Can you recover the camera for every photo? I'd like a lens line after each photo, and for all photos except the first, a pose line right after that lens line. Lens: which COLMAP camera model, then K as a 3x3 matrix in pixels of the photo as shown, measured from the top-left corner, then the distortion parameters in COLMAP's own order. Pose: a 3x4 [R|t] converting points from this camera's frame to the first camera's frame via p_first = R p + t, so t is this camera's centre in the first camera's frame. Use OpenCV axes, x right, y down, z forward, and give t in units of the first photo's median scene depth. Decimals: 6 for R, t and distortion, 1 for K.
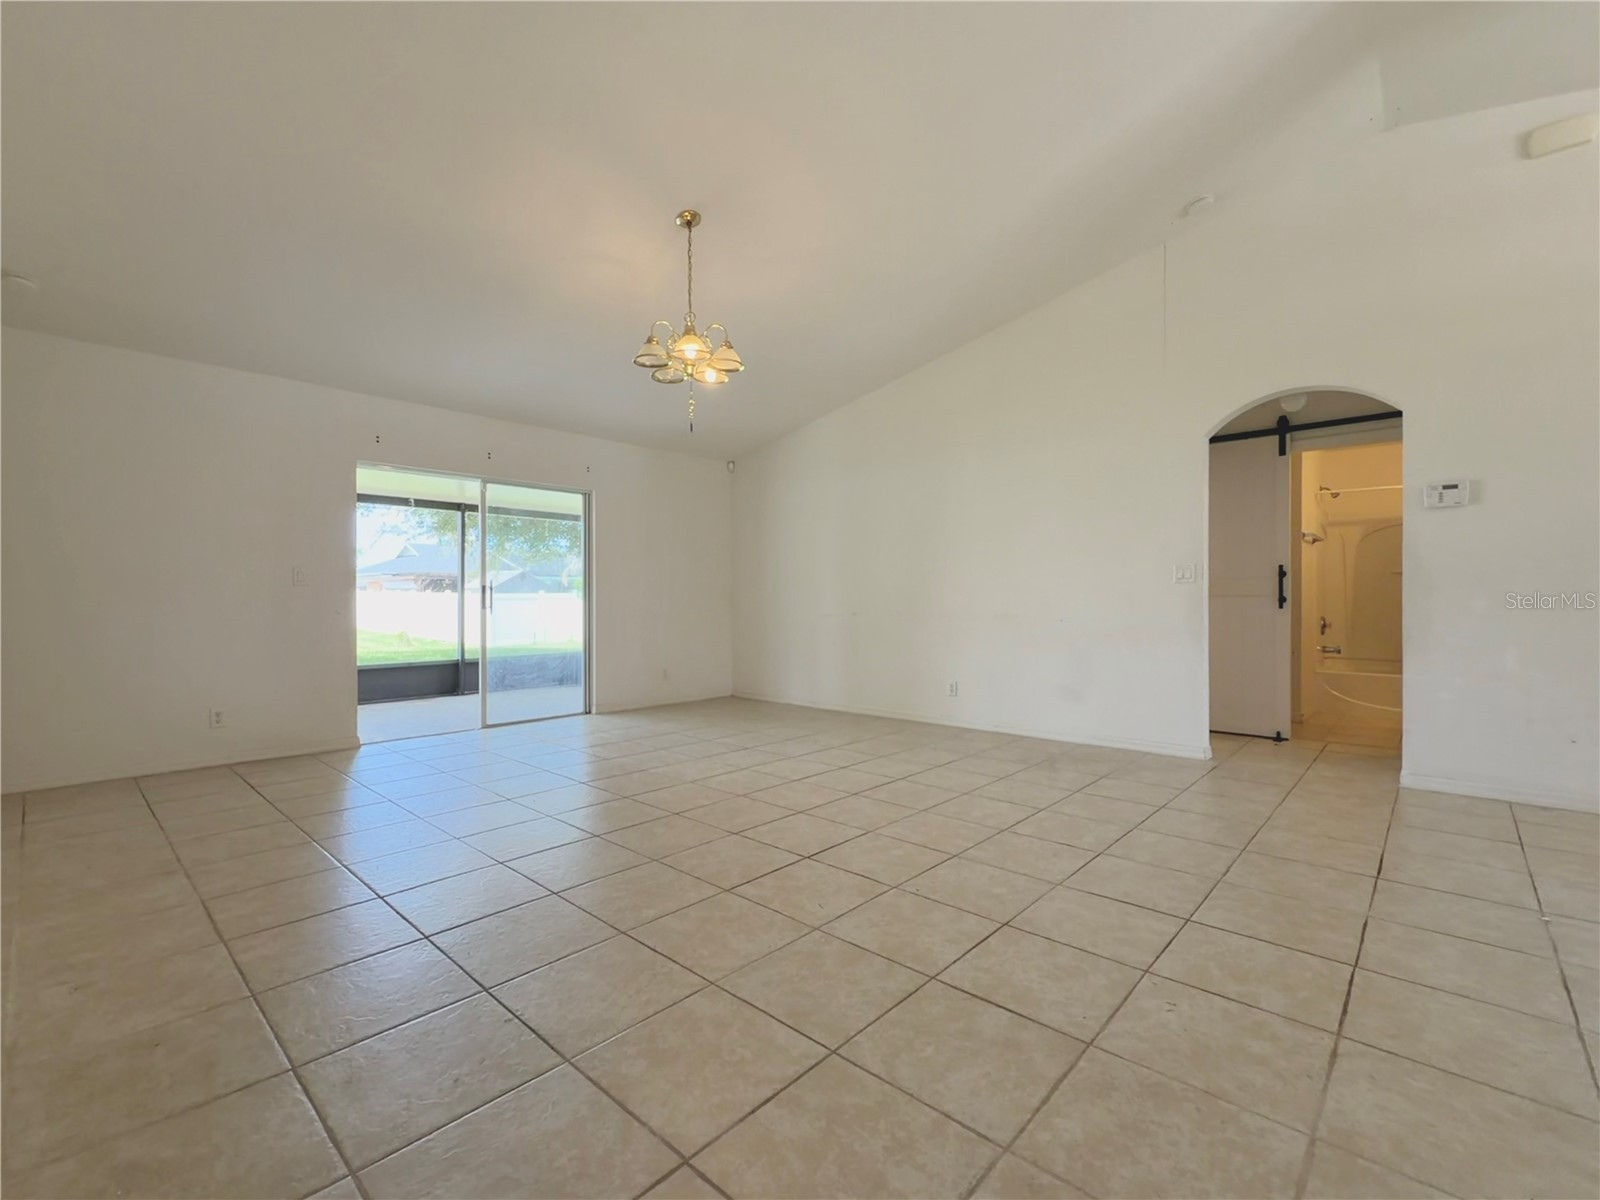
lens RADIAL K [[701.4, 0, 805.0], [0, 701.4, 603.4], [0, 0, 1]] dist [-0.002312, 0.001579]
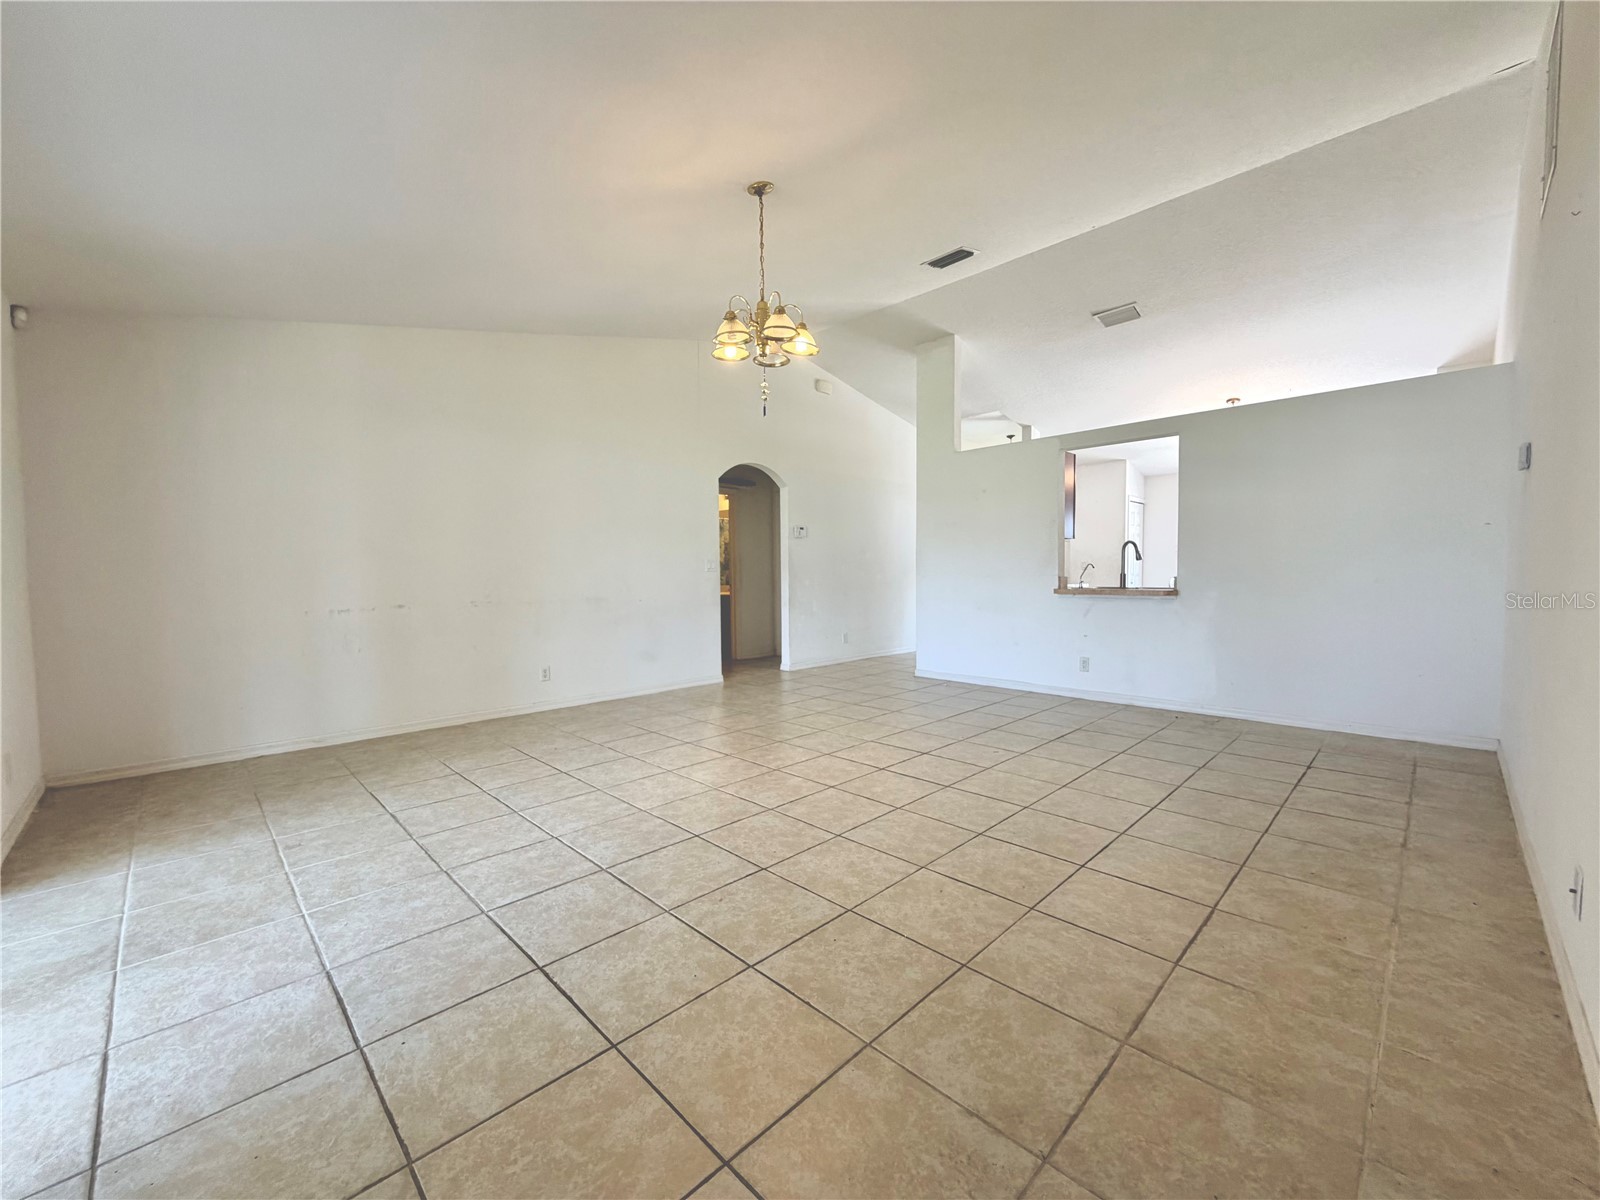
lens RADIAL K [[637.1, 0, 795.8], [0, 637.1, 606.0], [0, 0, 1]] dist [0.000743, -0.000042]
pose [[0.051591, -0.049433, 0.997444, -0.899020], [0.013161, 0.998721, 0.048815, -0.020179], [-0.998582, 0.010609, 0.052175, 0.784366]]
